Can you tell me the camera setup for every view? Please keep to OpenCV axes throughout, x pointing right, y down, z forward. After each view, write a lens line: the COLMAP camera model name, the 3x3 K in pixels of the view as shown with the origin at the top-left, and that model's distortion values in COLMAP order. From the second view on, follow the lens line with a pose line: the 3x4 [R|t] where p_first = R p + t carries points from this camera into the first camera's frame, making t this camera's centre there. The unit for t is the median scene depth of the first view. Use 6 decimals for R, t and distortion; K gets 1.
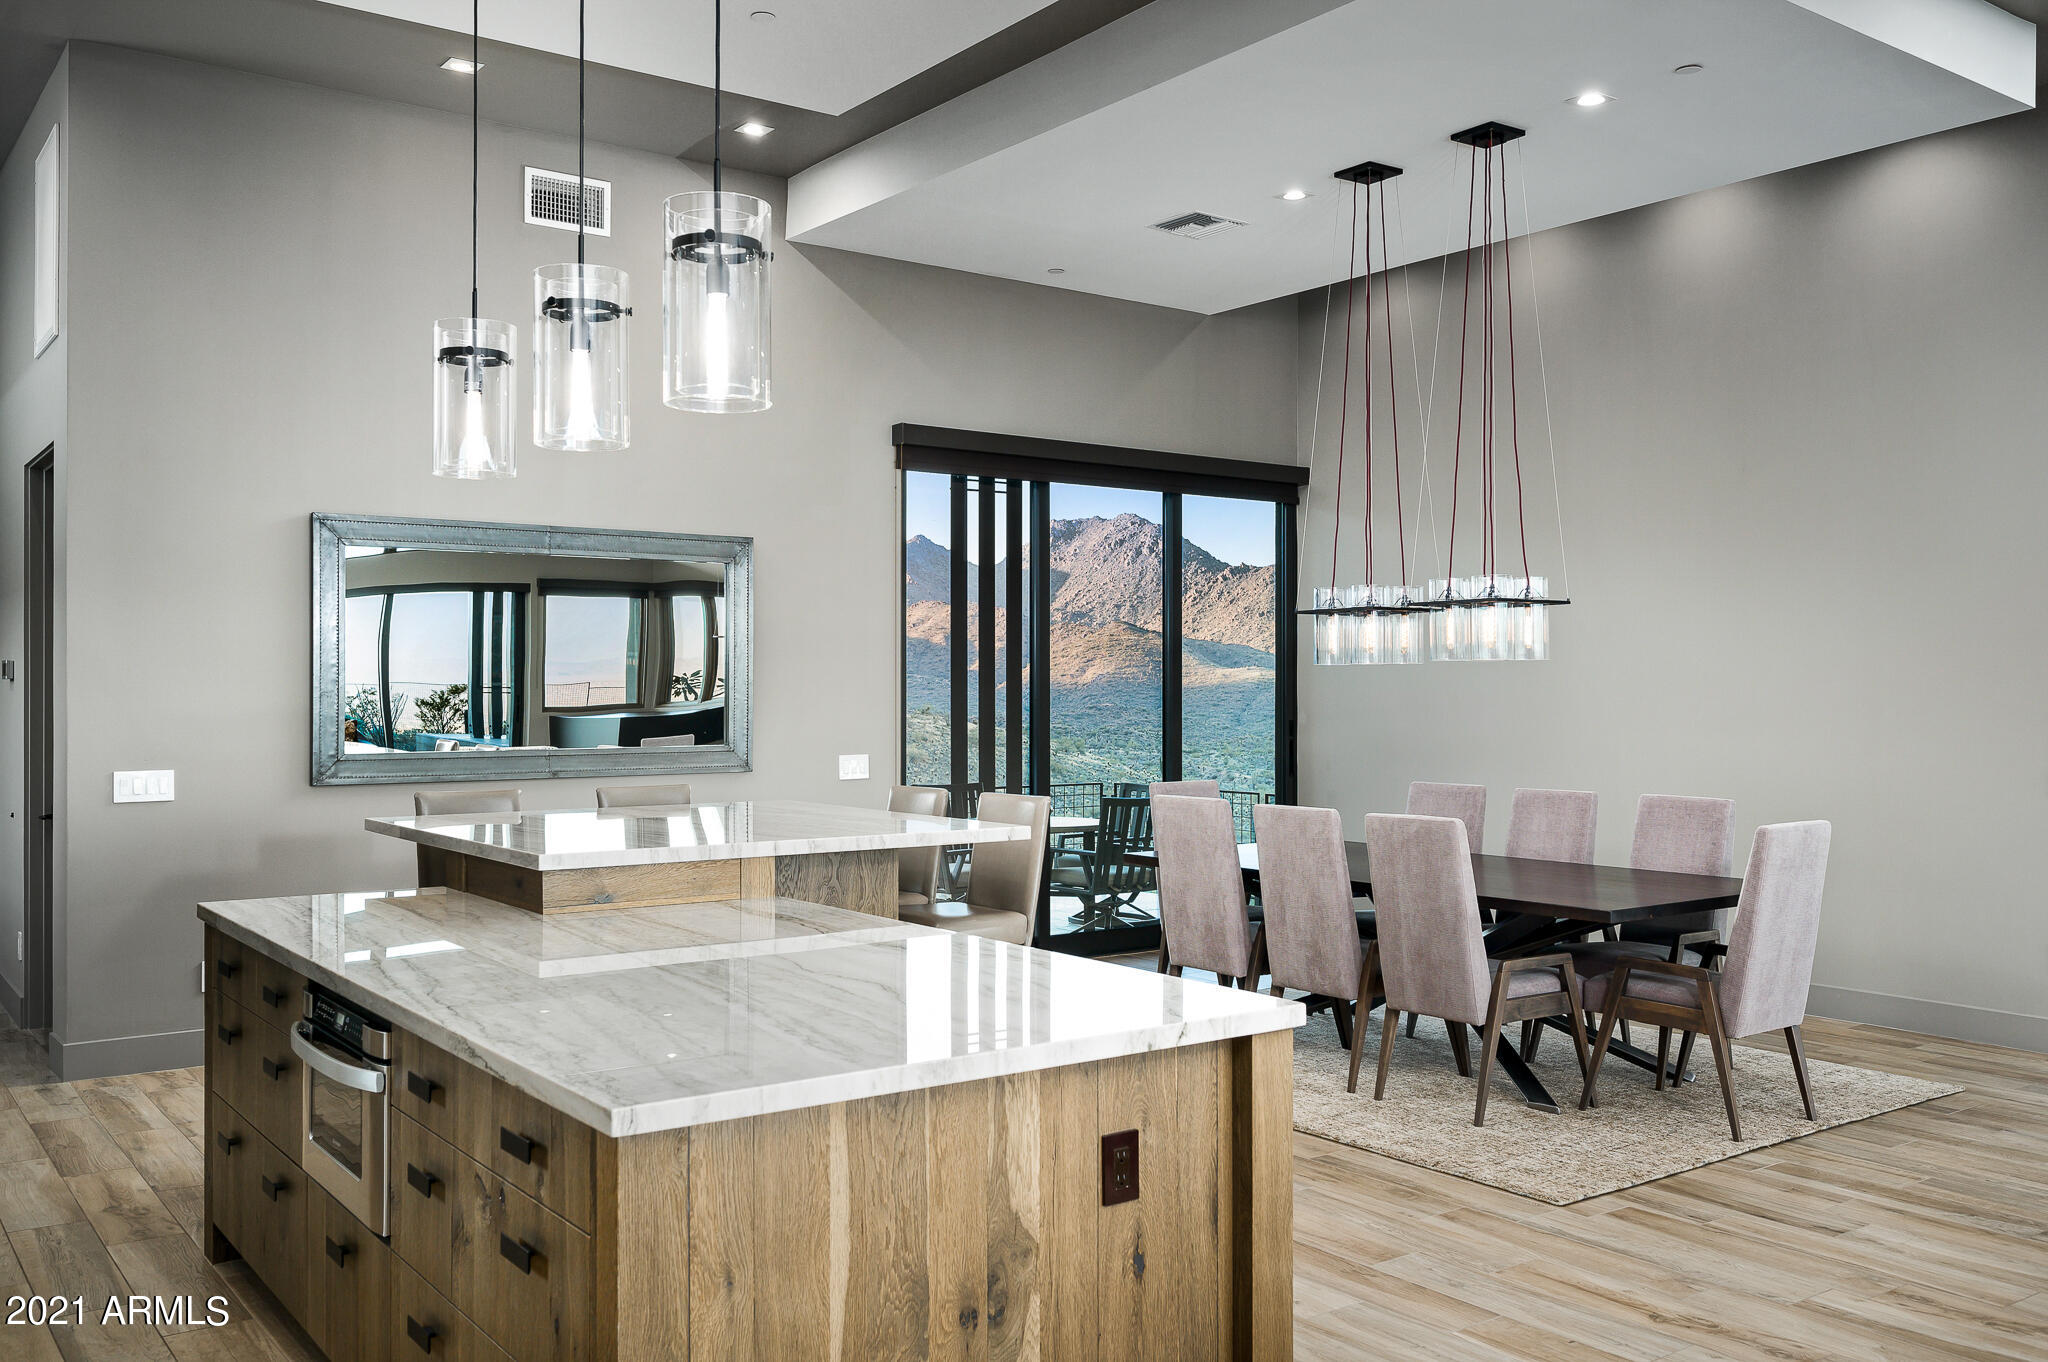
lens RADIAL K [[1736.3, 0, 1028.5], [0, 1736.3, 685.0], [0, 0, 1]] dist [-0.032750, 0.000229]
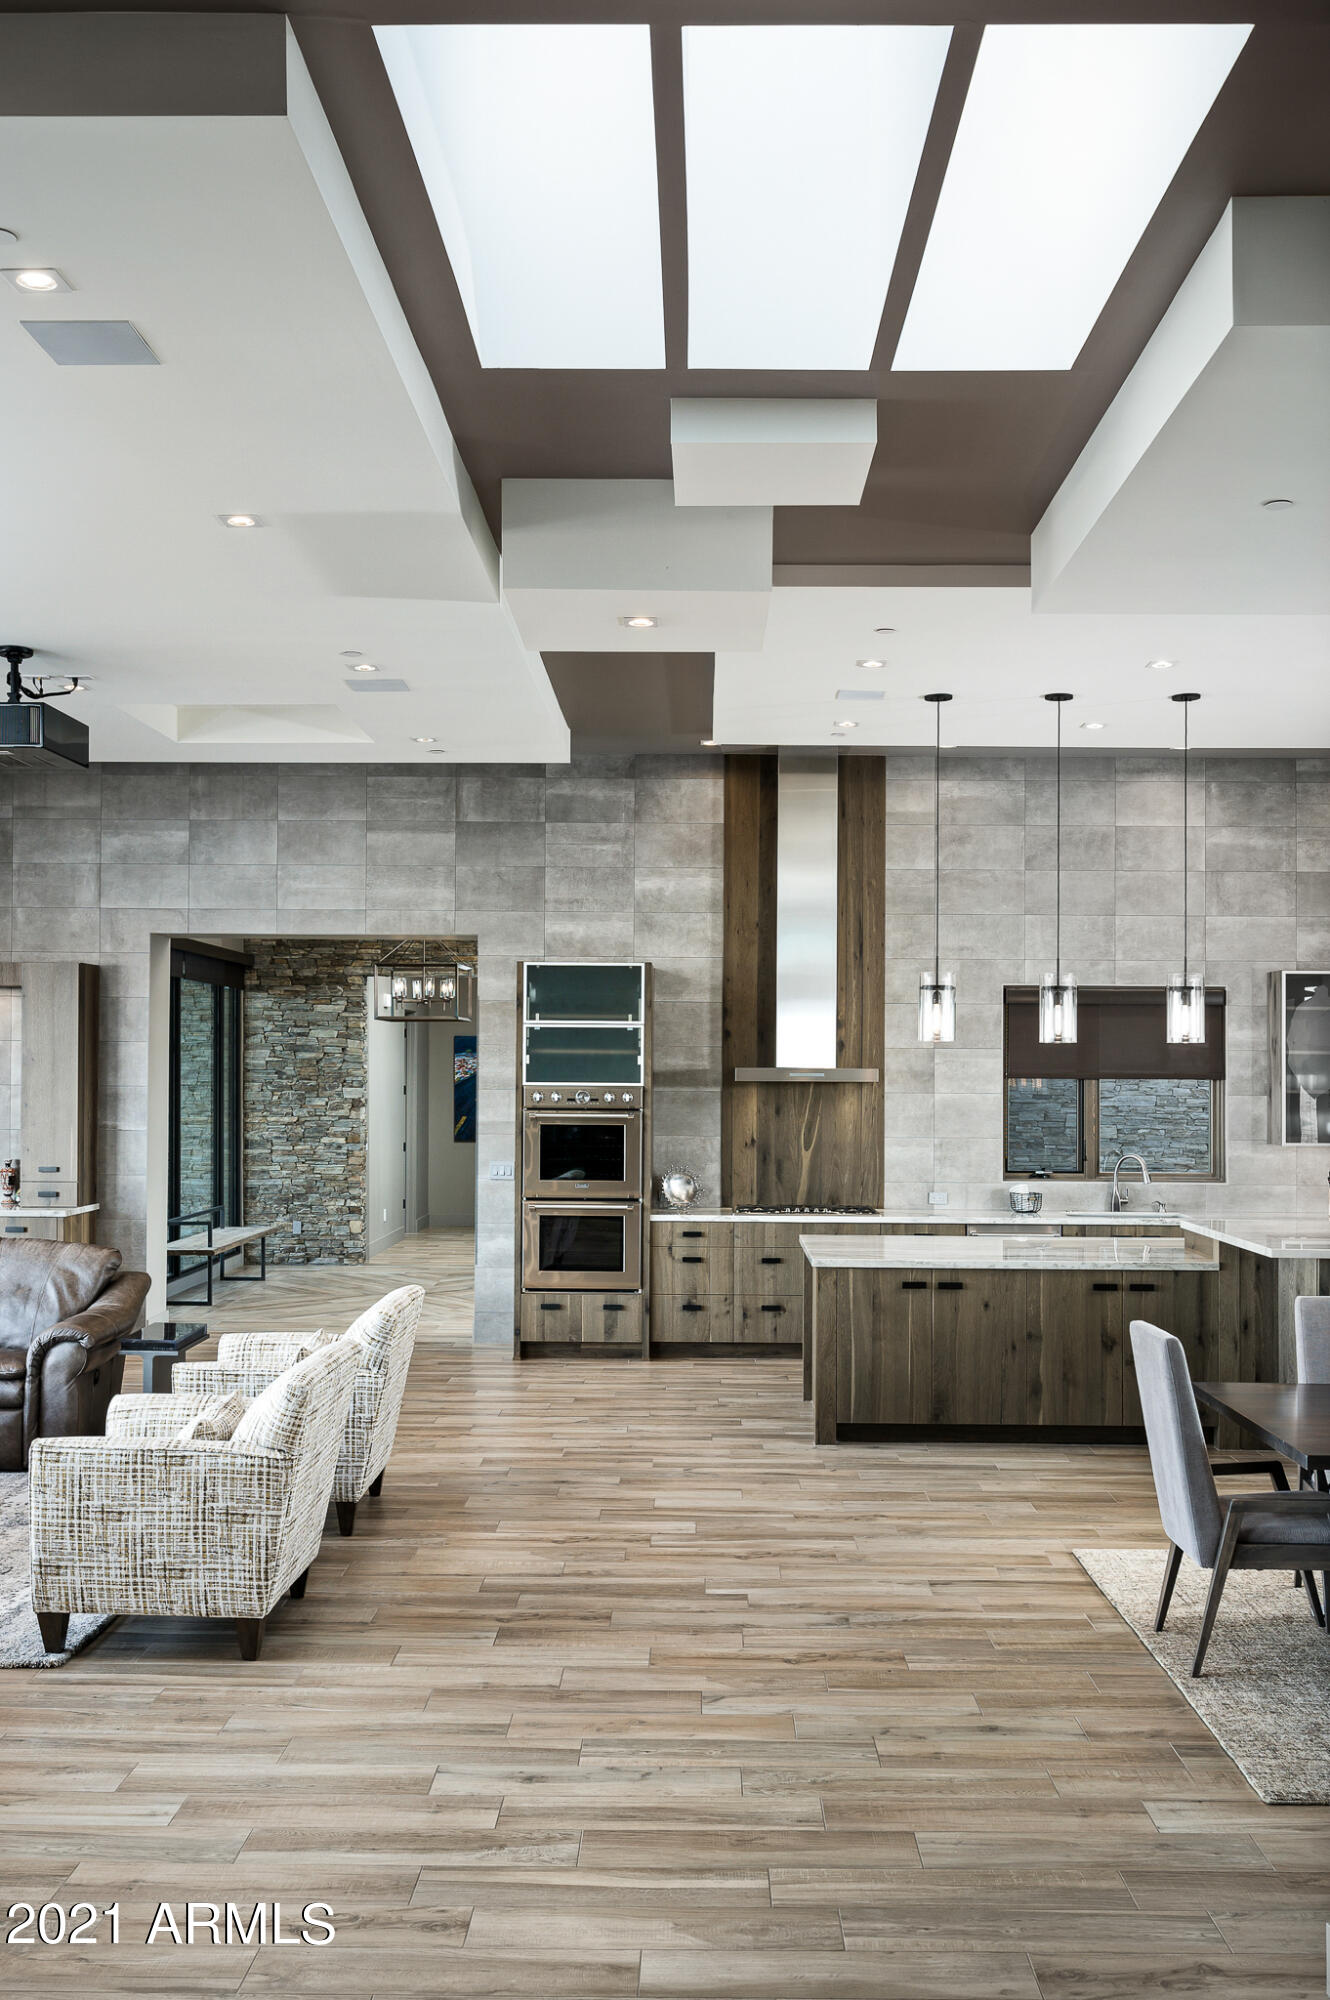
lens RADIAL K [[1825.5, 0, 677.5], [0, 1825.5, 1048.6], [0, 0, 1]] dist [0.002495, 0.000000]
pose [[-0.605321, -0.006930, -0.795951, 1.865752], [-0.001167, 0.999969, -0.007818, -0.097779], [0.795981, -0.003804, -0.605310, 1.835123]]
